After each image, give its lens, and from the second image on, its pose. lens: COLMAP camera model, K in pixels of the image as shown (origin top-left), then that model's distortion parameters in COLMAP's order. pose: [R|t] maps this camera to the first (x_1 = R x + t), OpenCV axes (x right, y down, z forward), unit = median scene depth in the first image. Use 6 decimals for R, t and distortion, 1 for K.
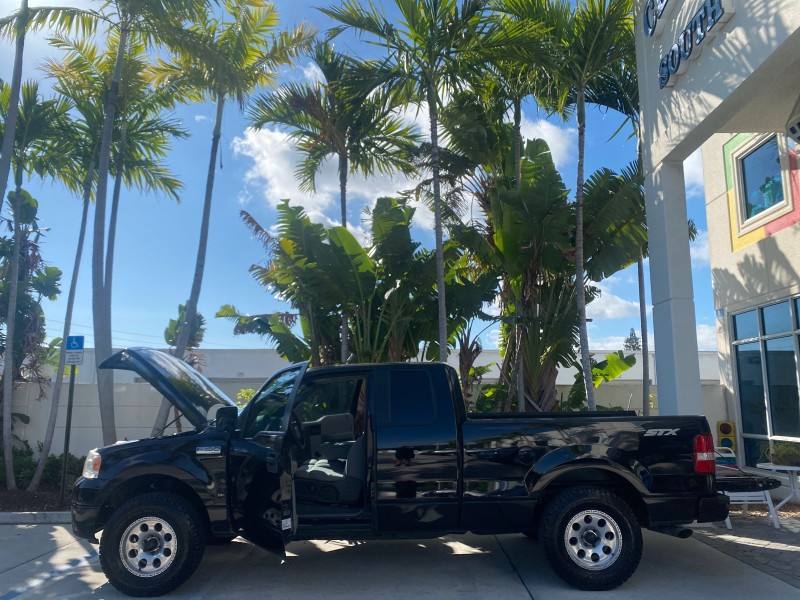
lens RADIAL K [[613.9, 0, 400.0], [0, 613.9, 298.4], [0, 0, 1]] dist [0.006487, -0.003737]
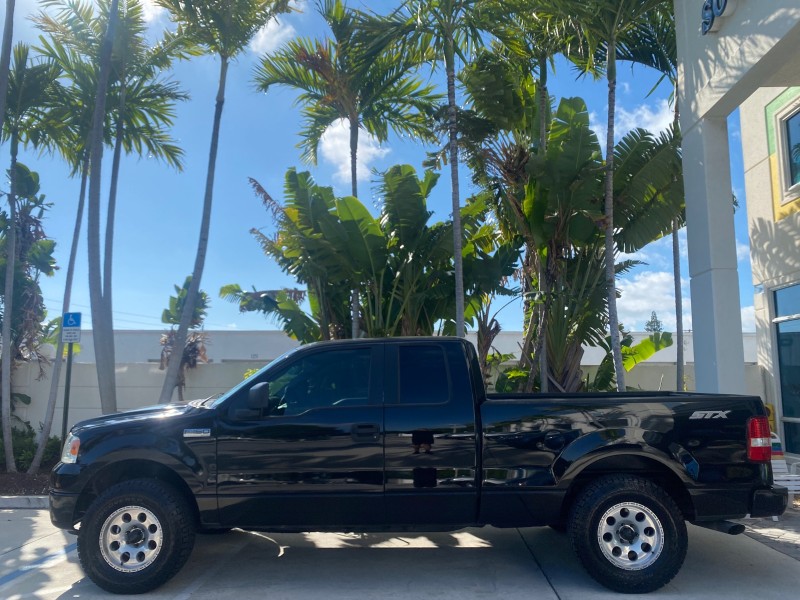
lens RADIAL K [[616.6, 0, 399.7], [0, 616.6, 300.1], [0, 0, 1]] dist [0.000877, -0.002547]
pose [[0.999584, -0.001233, -0.028823, 0.005036], [0.002073, 0.999573, 0.029150, 0.014398], [0.028775, -0.029198, 0.999159, 0.059023]]
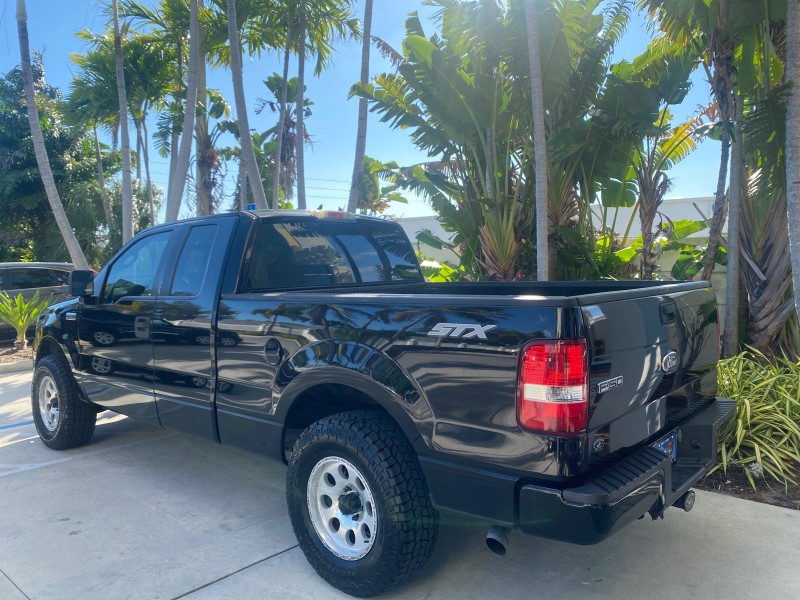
lens RADIAL K [[614.5, 0, 399.0], [0, 614.5, 297.0], [0, 0, 1]] dist [0.006030, -0.005153]
pose [[0.752489, 0.032849, -0.657785, 0.352670], [0.112617, 0.977628, 0.177653, 0.054848], [0.648905, -0.207760, 0.731955, 0.326843]]
